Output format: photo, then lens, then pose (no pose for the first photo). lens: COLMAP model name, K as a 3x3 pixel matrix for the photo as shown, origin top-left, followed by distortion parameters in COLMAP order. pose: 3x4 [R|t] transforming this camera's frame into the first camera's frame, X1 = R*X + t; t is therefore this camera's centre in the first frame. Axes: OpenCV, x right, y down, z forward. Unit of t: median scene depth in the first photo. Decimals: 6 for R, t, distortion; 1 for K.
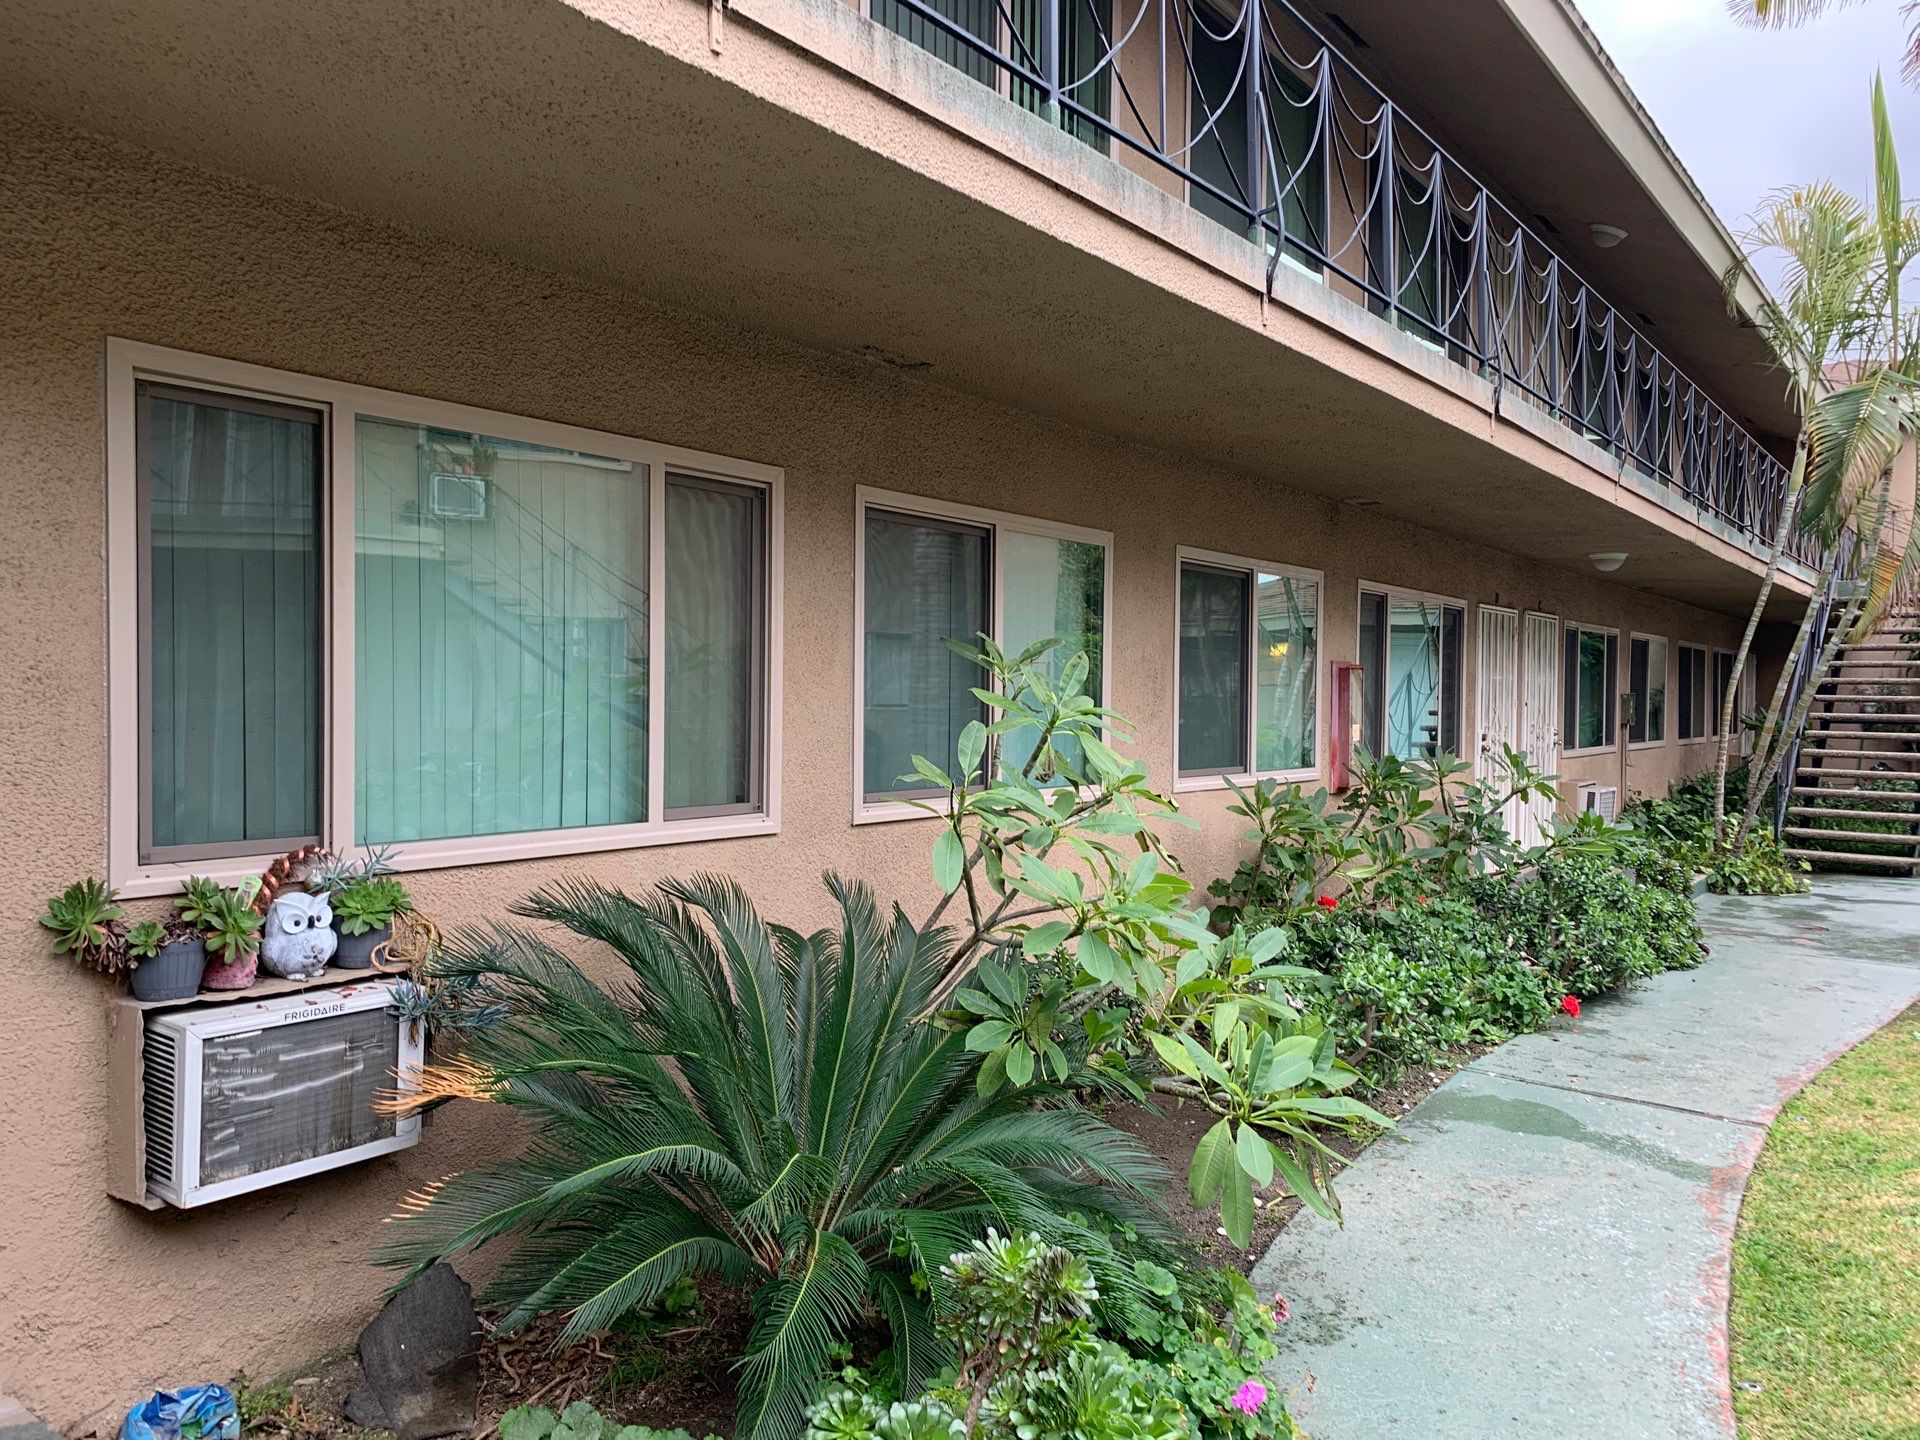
lens RADIAL K [[1369.5, 0, 970.7], [0, 1369.5, 715.8], [0, 0, 1]] dist [0.025899, -0.024414]
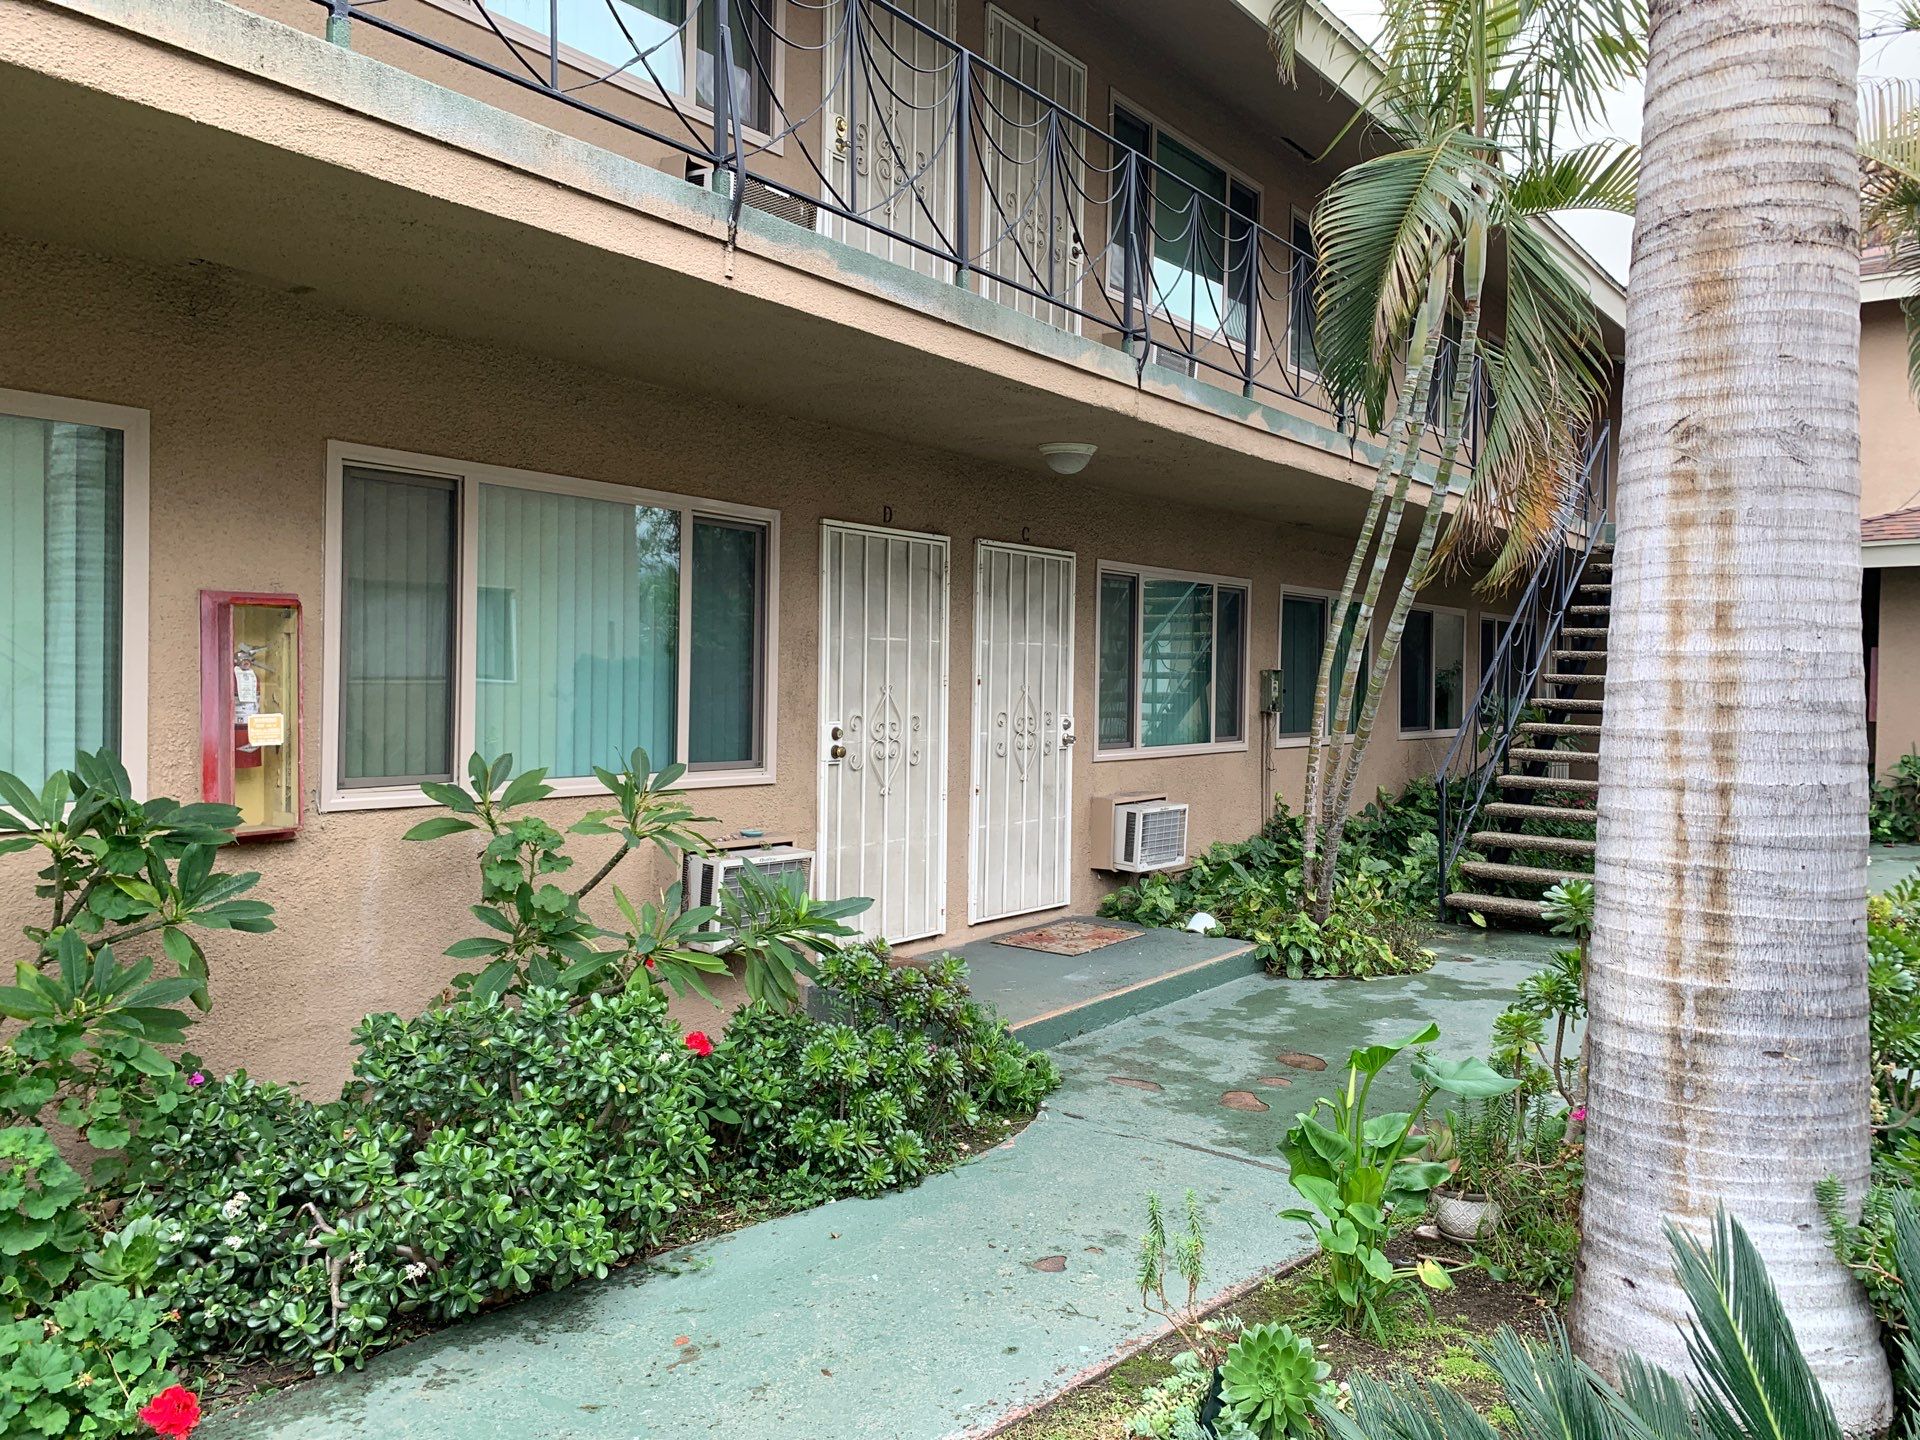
lens RADIAL K [[1369.5, 0, 954.6], [0, 1369.5, 722.7], [0, 0, 1]] dist [0.025899, -0.024414]
pose [[0.999695, 0.021494, -0.012130, 0.377229], [-0.021089, 0.999245, 0.032623, -0.009322], [0.012822, -0.032357, 0.999394, 0.328315]]
